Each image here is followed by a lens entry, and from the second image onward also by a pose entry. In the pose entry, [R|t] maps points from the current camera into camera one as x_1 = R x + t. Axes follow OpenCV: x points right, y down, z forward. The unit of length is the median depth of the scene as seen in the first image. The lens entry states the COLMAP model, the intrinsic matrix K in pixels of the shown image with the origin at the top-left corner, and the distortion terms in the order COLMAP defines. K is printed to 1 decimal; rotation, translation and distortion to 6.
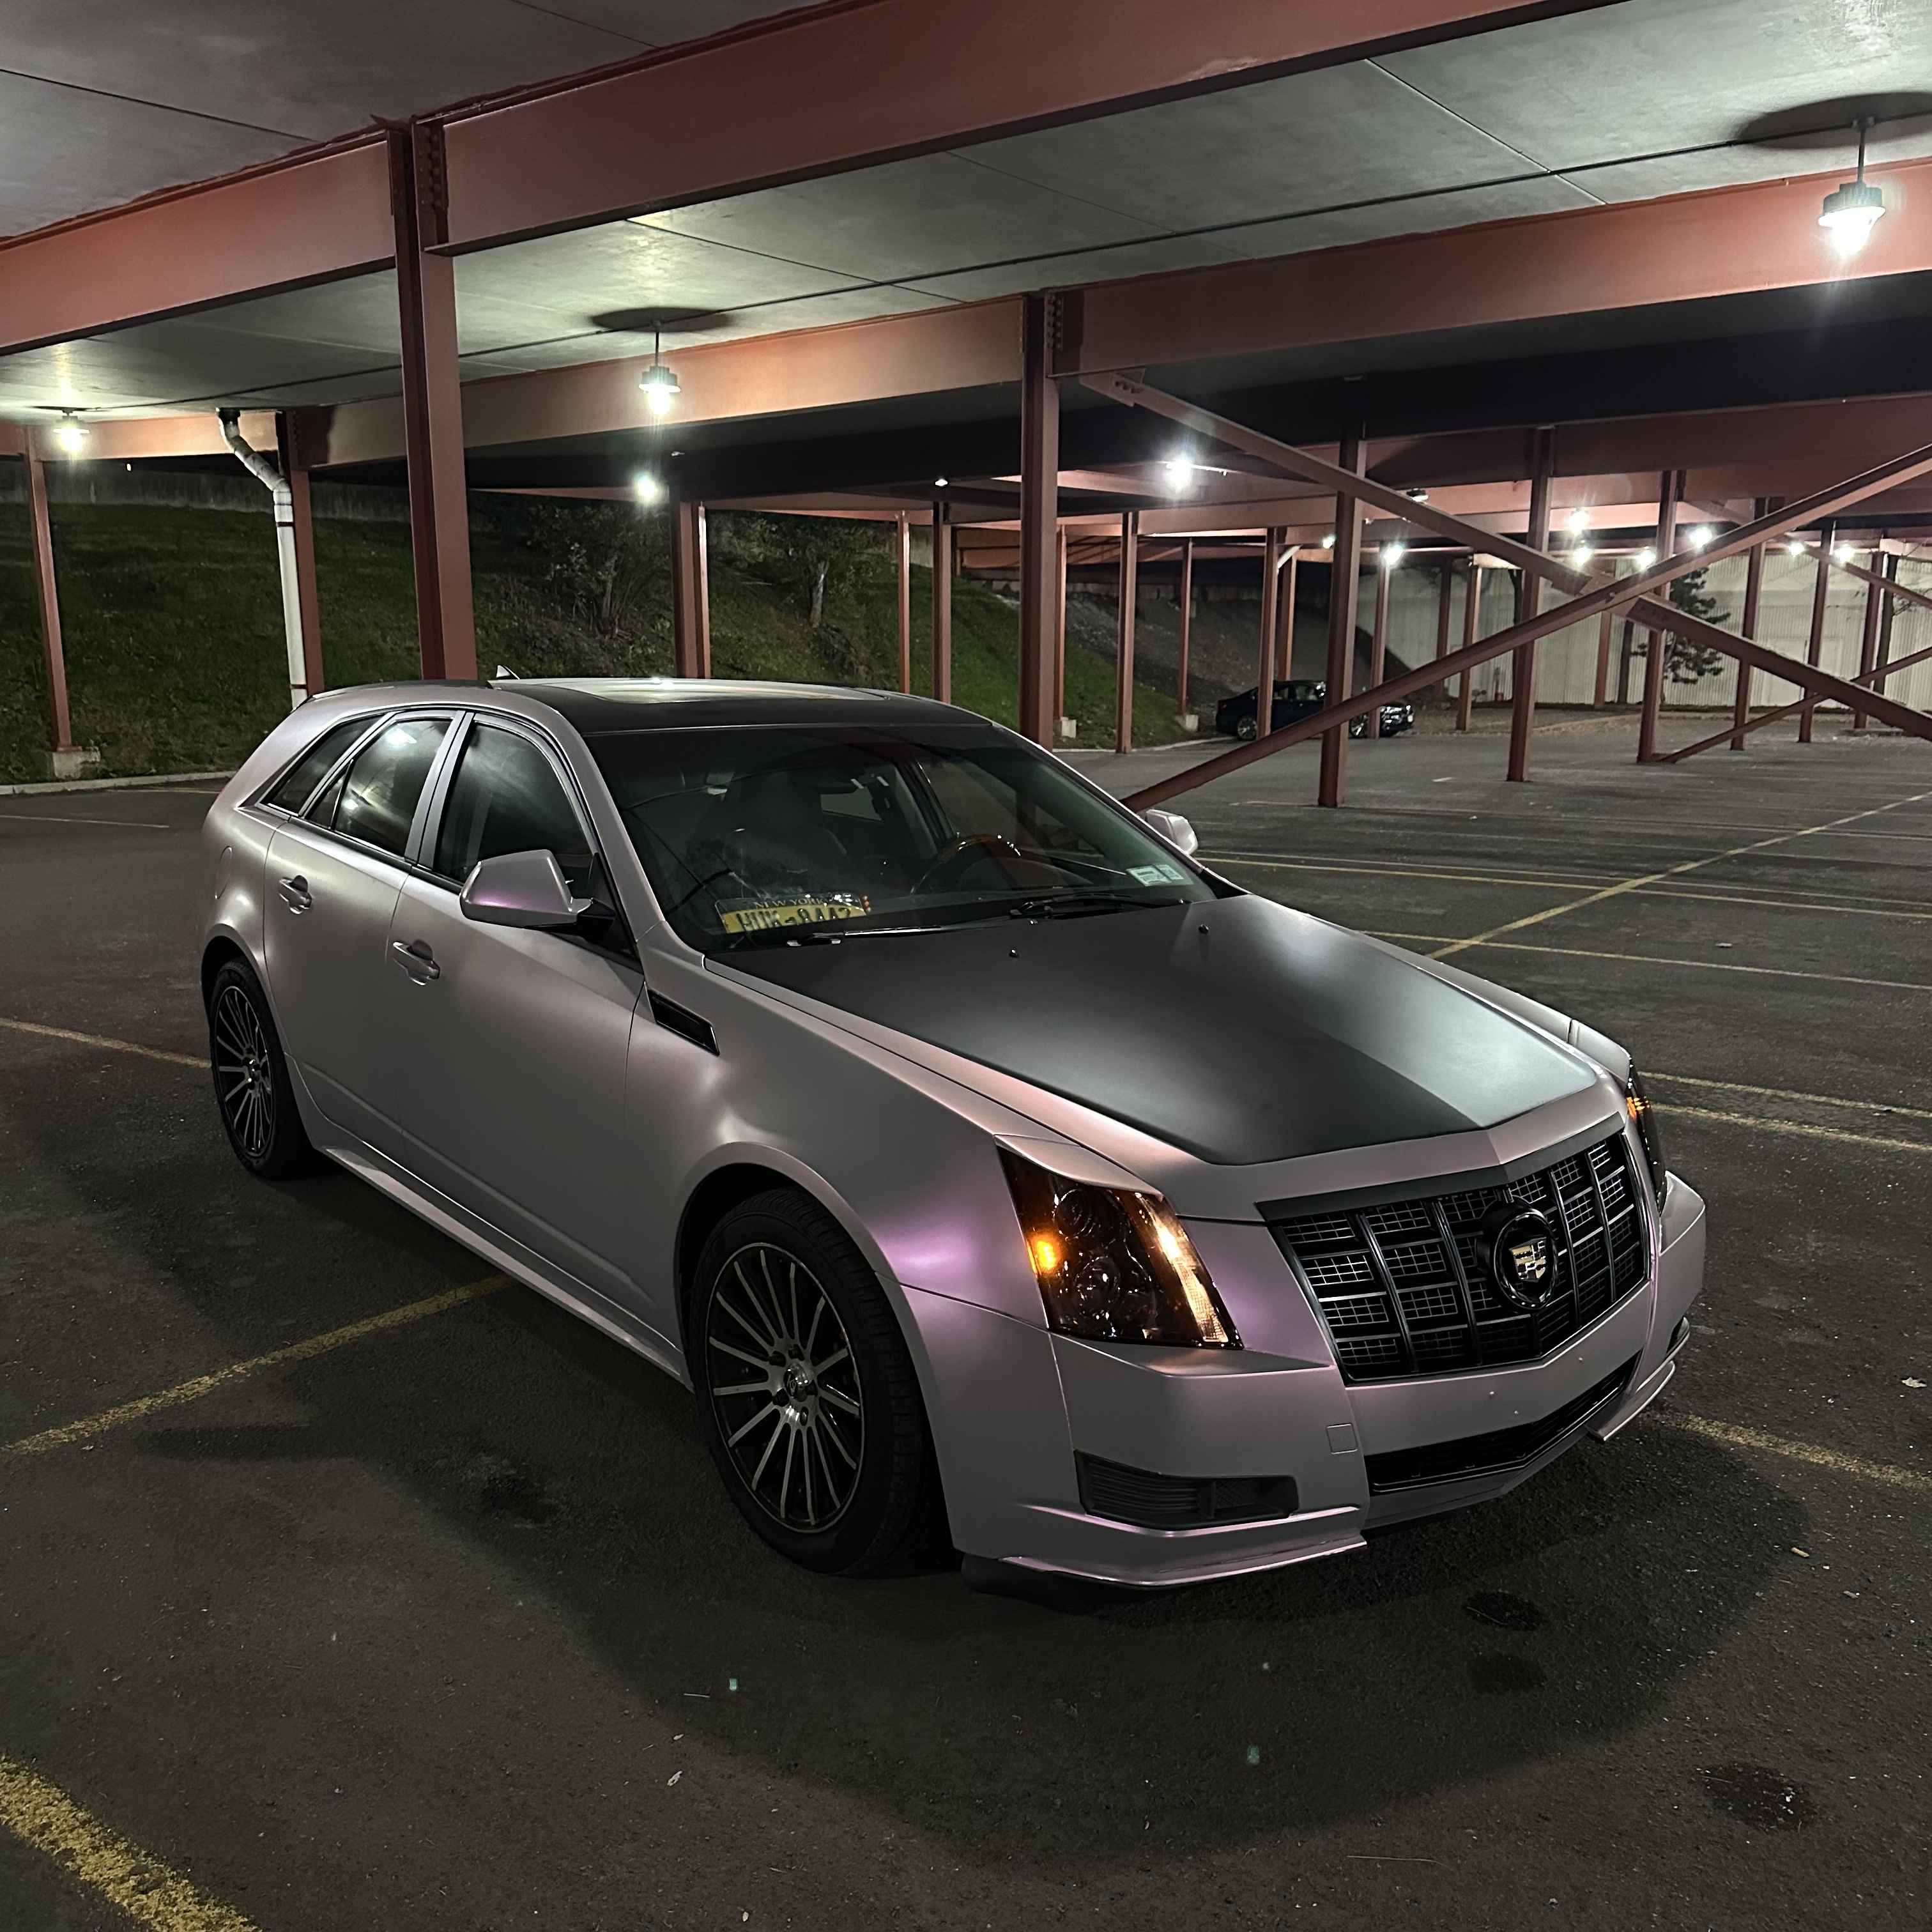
lens RADIAL K [[1797.0, 0, 965.7], [0, 1797.0, 1048.1], [0, 0, 1]] dist [0.095638, -0.140857]
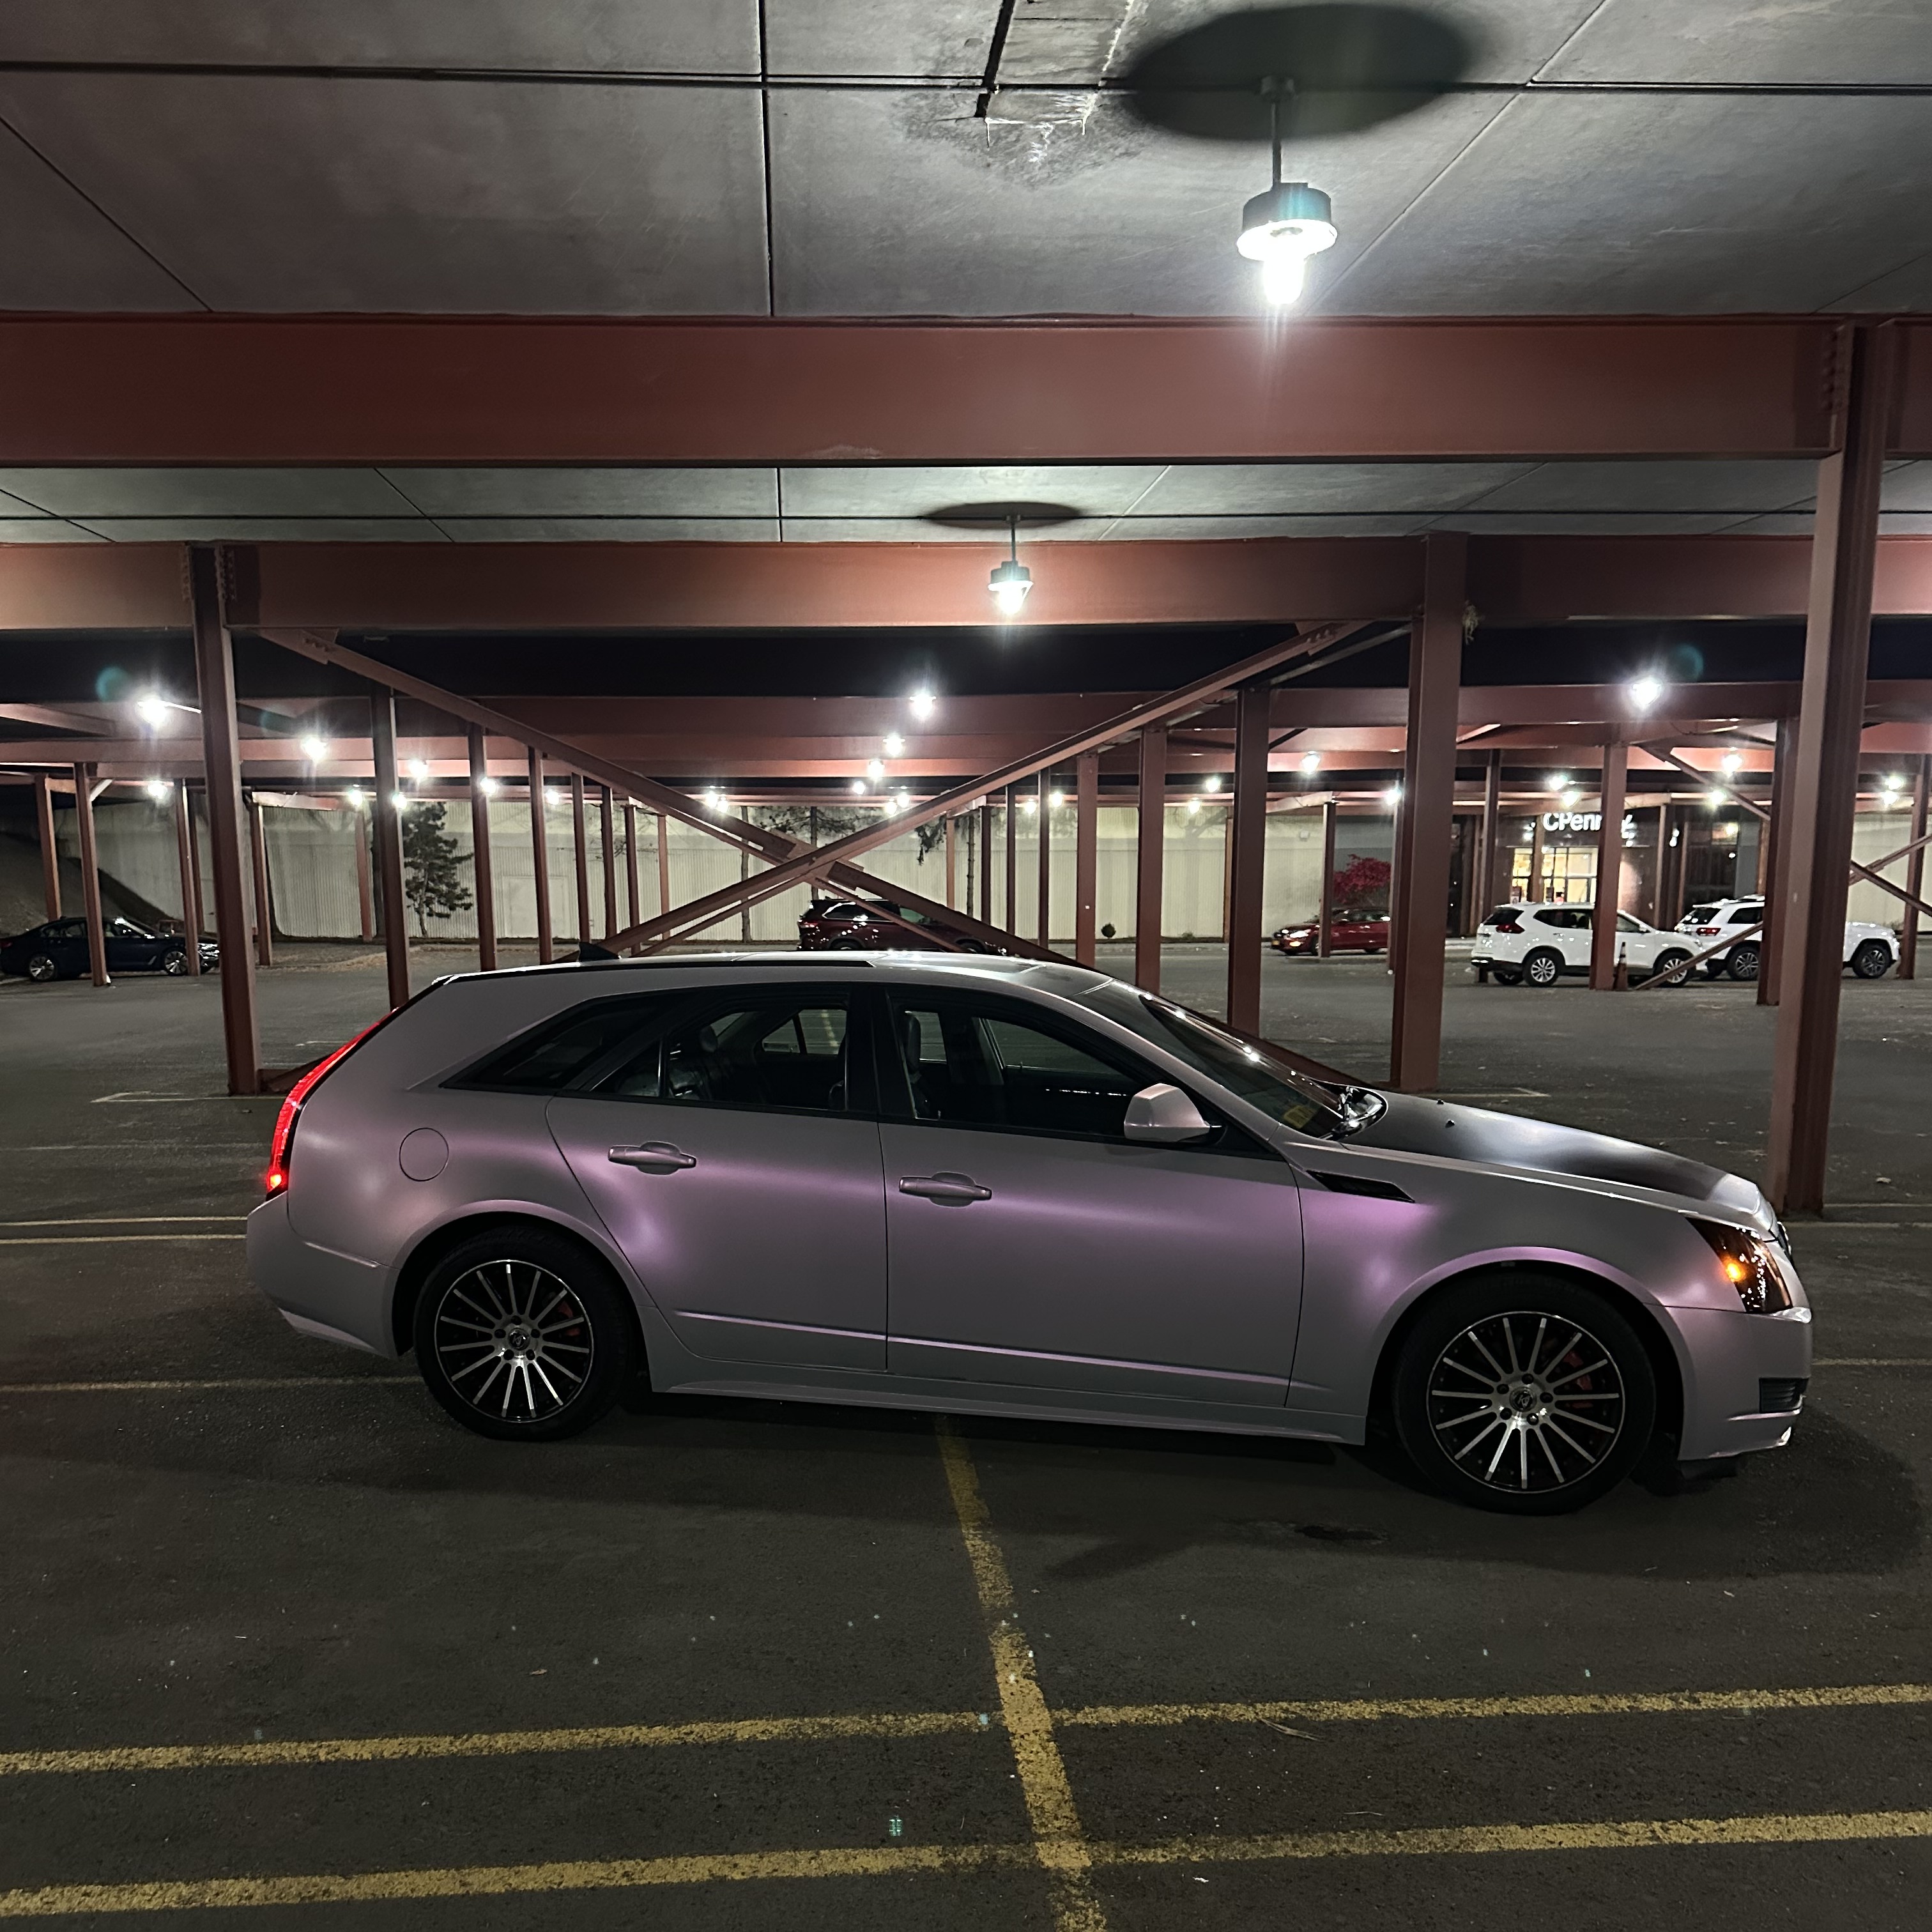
lens RADIAL K [[1829.9, 0, 948.0], [0, 1829.9, 1150.0], [0, 0, 1]] dist [0.047282, -0.053011]
pose [[0.764896, -0.096380, 0.636902, -0.319547], [0.141173, 0.989788, -0.019763, -0.014448], [-0.628493, 0.105030, 0.770691, 0.014465]]
